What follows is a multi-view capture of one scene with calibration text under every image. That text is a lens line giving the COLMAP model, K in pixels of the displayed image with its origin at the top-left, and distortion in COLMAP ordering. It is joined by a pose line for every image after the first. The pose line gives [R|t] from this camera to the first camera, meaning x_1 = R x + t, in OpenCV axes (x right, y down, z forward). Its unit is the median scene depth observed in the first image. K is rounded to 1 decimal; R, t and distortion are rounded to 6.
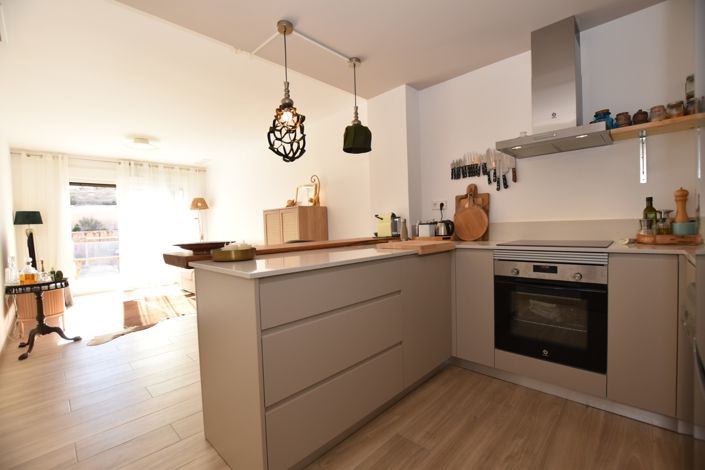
lens RADIAL K [[310.9, 0, 352.5], [0, 310.9, 235.0], [0, 0, 1]] dist [-0.031905, 0.006039]
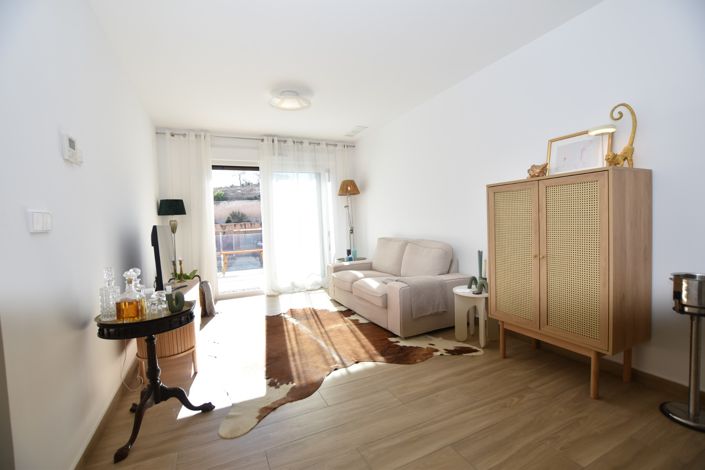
lens RADIAL K [[310.9, 0, 352.5], [0, 310.9, 235.0], [0, 0, 1]] dist [-0.031905, 0.006039]
pose [[0.935827, 0.013050, -0.352217, -0.275780], [-0.003542, 0.999612, 0.027624, -0.004895], [0.352441, -0.024604, 0.935510, 0.346588]]
